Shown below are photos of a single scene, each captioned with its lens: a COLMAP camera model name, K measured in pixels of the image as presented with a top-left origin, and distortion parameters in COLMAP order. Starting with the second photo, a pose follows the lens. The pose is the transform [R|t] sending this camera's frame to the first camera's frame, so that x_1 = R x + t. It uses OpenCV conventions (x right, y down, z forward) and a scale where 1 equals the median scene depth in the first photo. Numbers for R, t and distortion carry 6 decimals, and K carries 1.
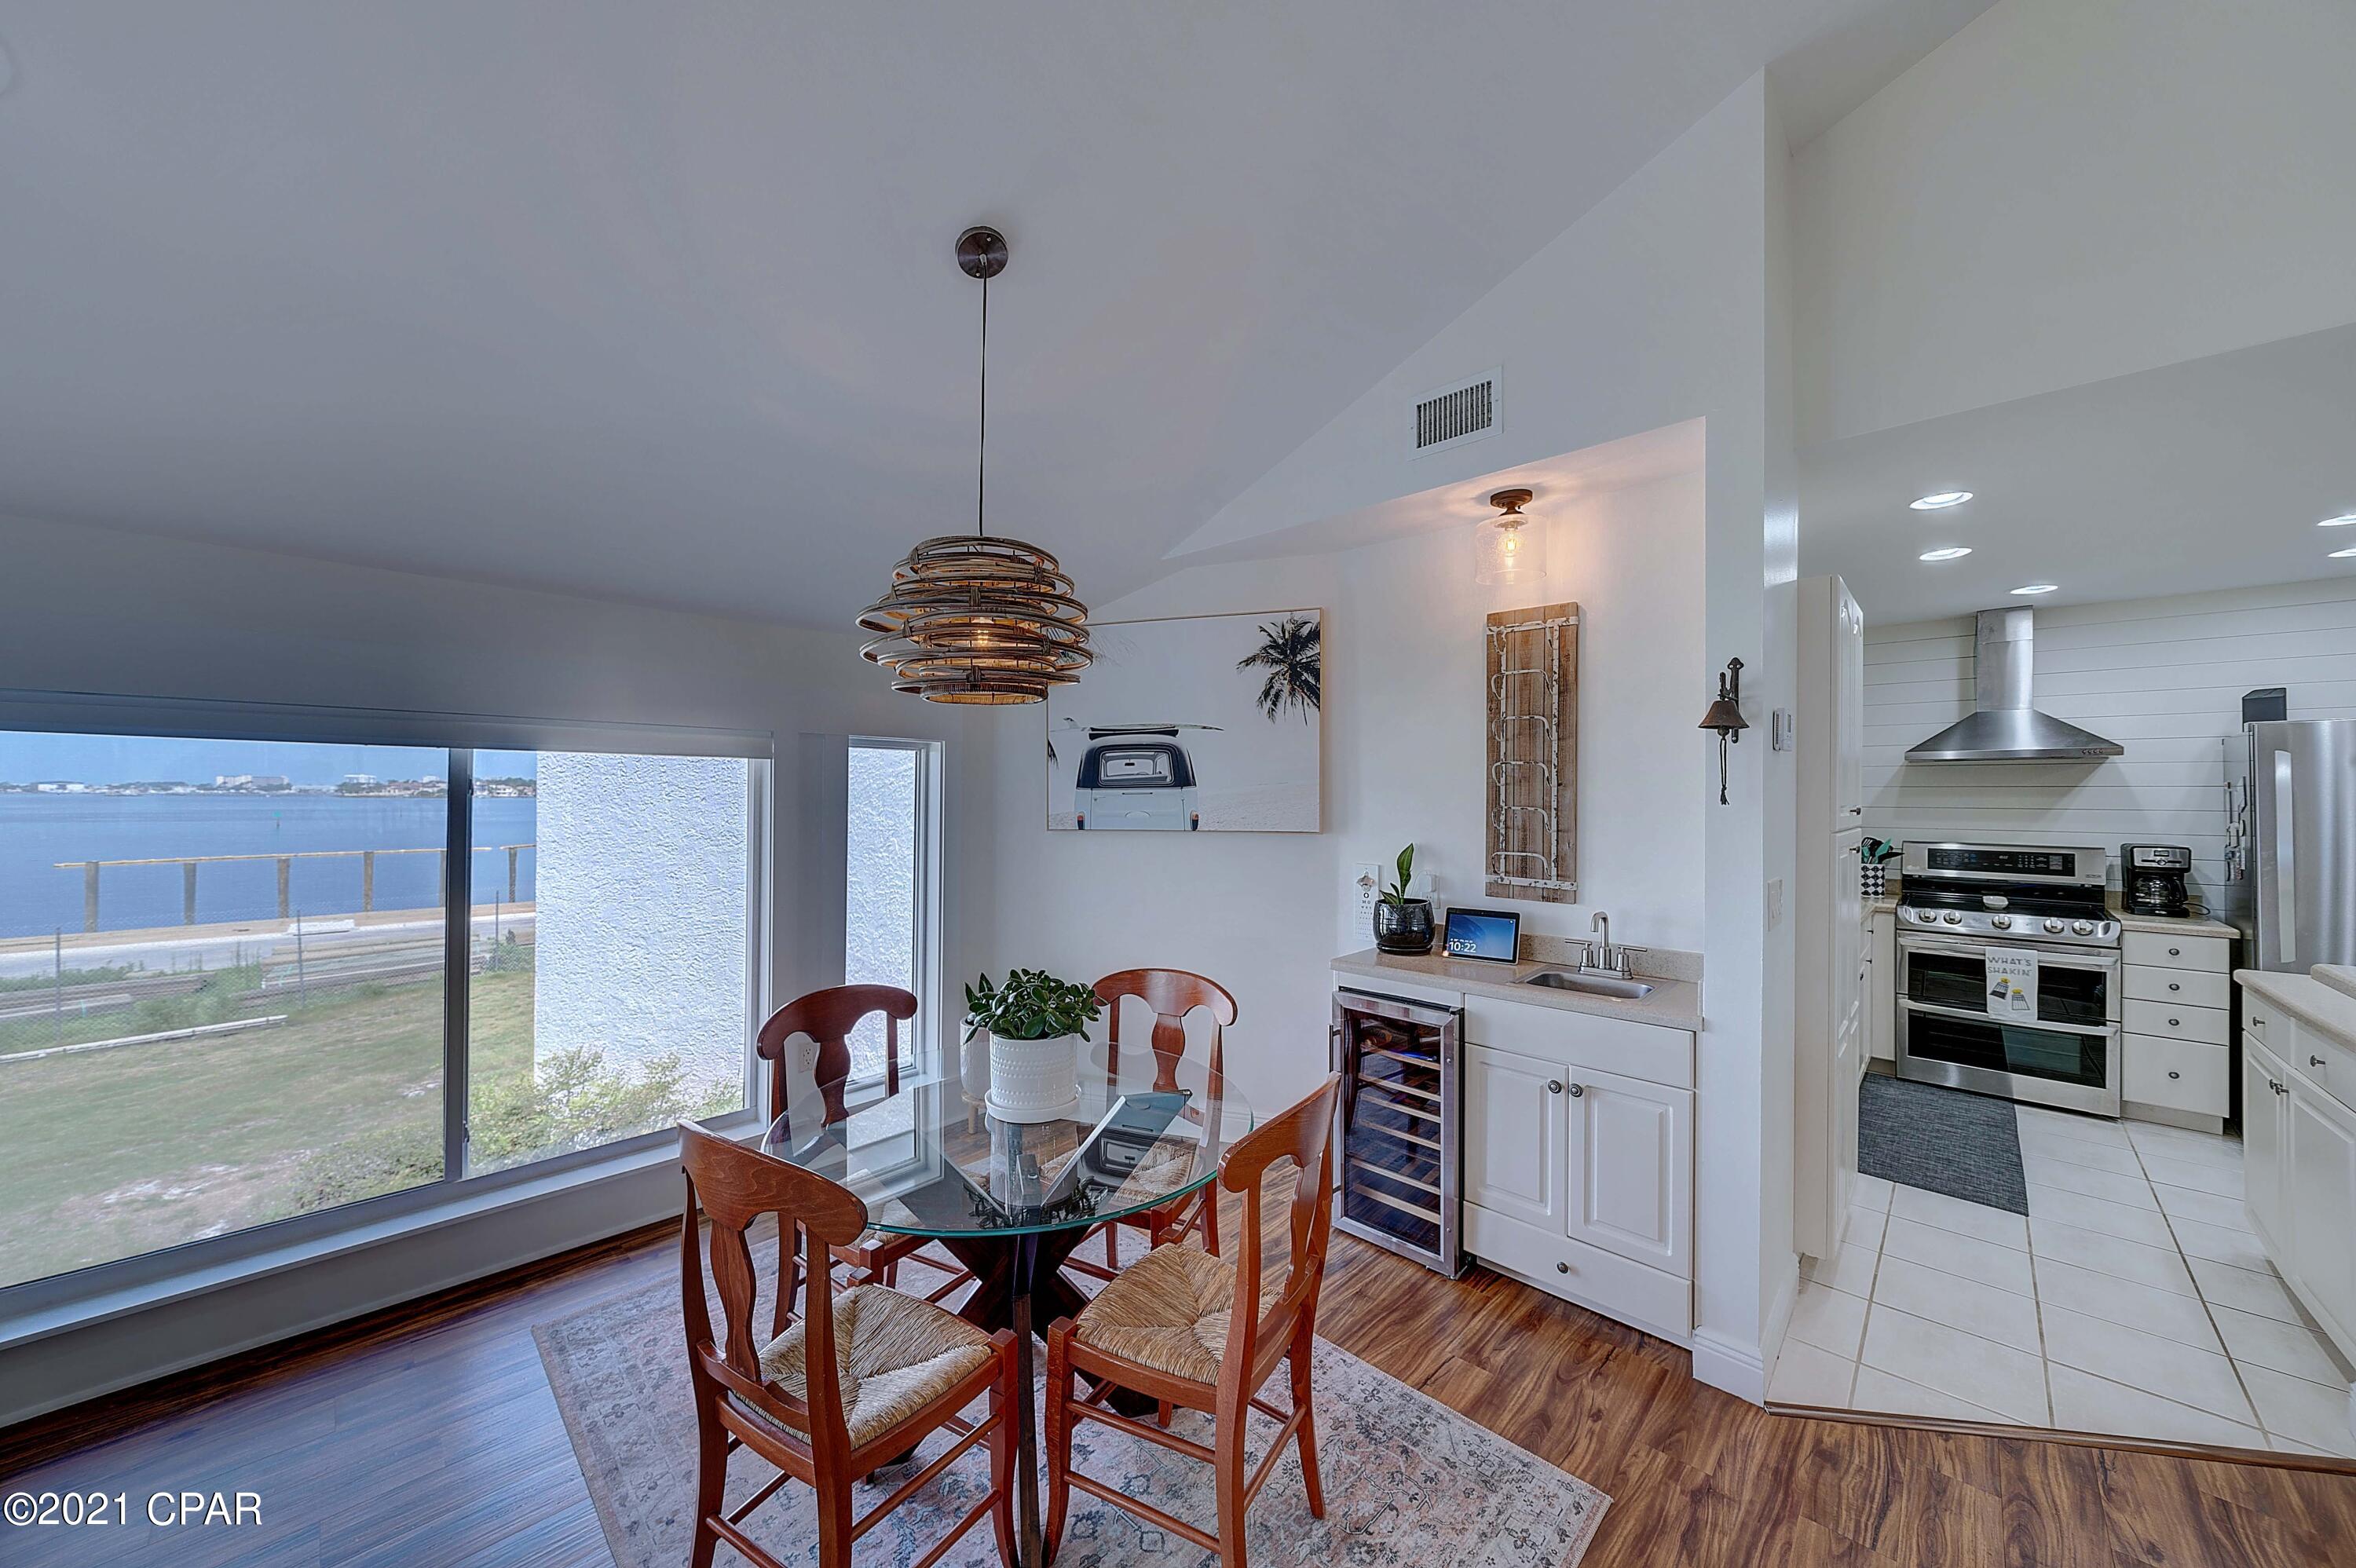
lens RADIAL K [[833.7, 0, 1146.0], [0, 833.7, 789.3], [0, 0, 1]] dist [-0.001258, -0.000243]
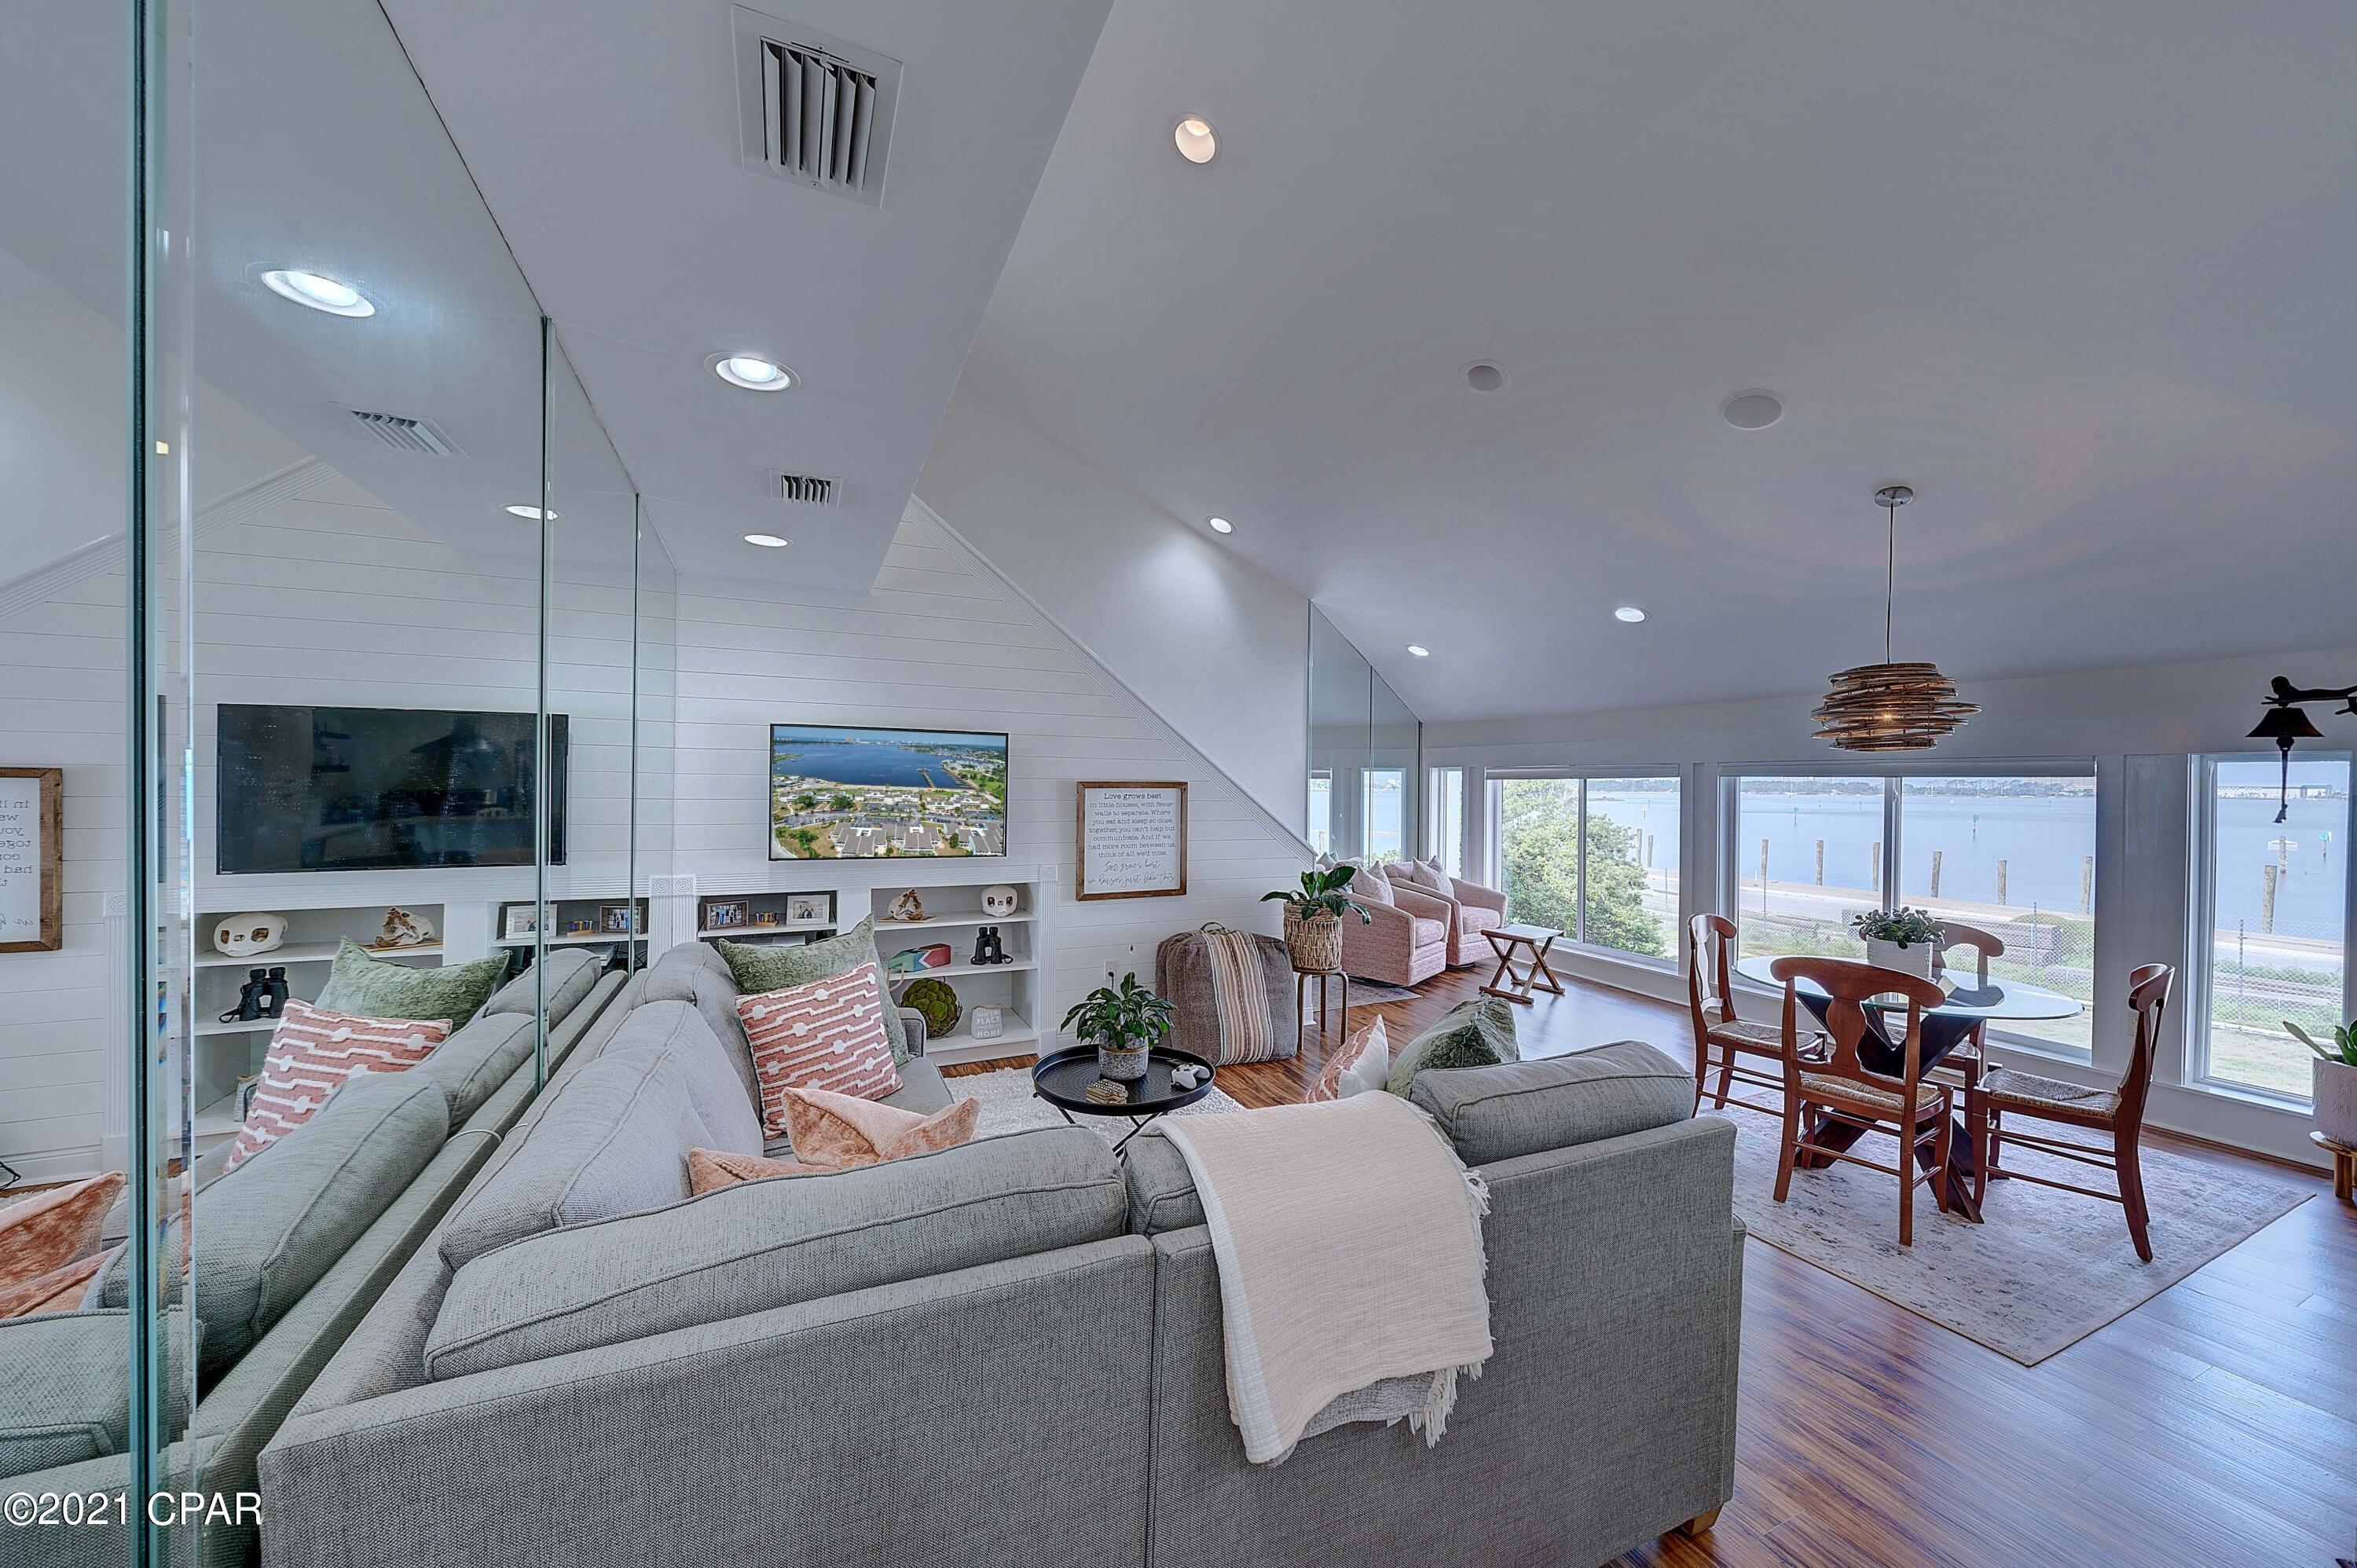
lens RADIAL K [[834.1, 0, 1171.8], [0, 834.1, 794.0], [0, 0, 1]] dist [-0.001258, -0.000243]
pose [[-0.359534, 0.000115, -0.933132, 1.068856], [-0.006643, 0.999974, 0.002683, -0.004393], [0.933108, 0.007164, -0.359524, 0.118982]]
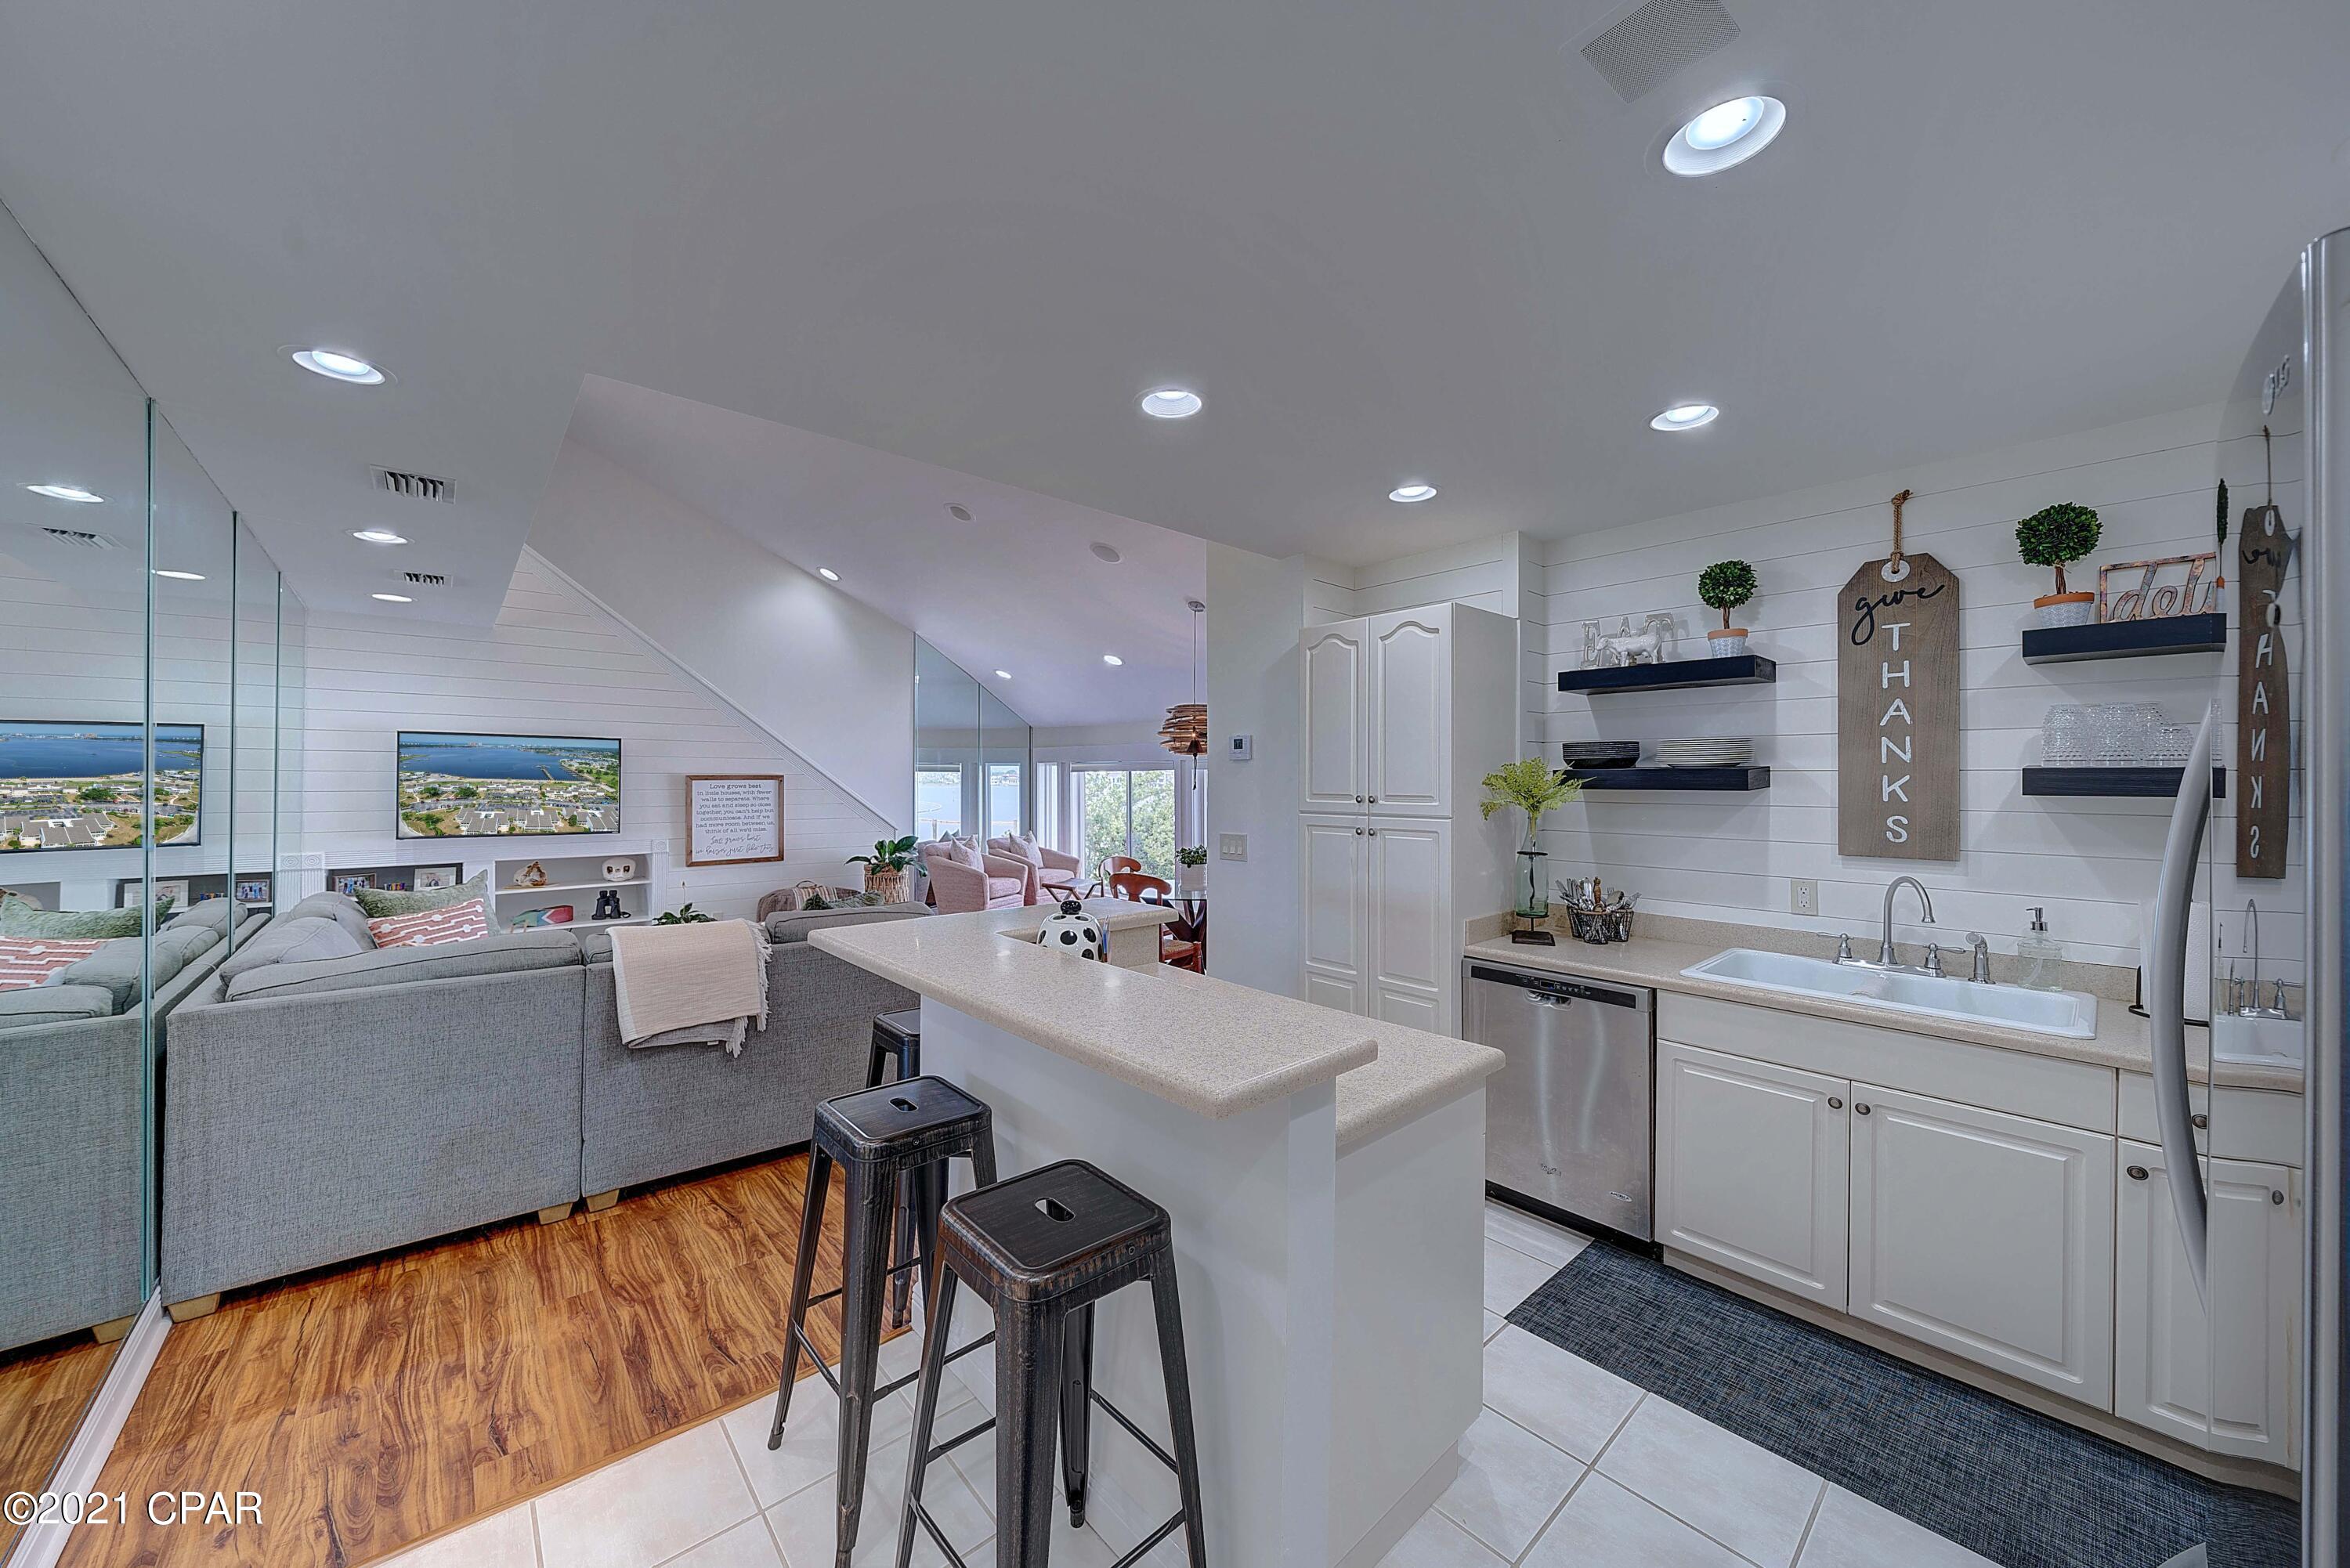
lens RADIAL K [[831.6, 0, 1163.1], [0, 831.6, 778.4], [0, 0, 1]] dist [-0.001258, -0.000243]
pose [[-0.076495, -0.007575, -0.997041, 1.500358], [0.002794, 0.999966, -0.007811, 0.002948], [0.997066, -0.003383, -0.076471, 0.591448]]
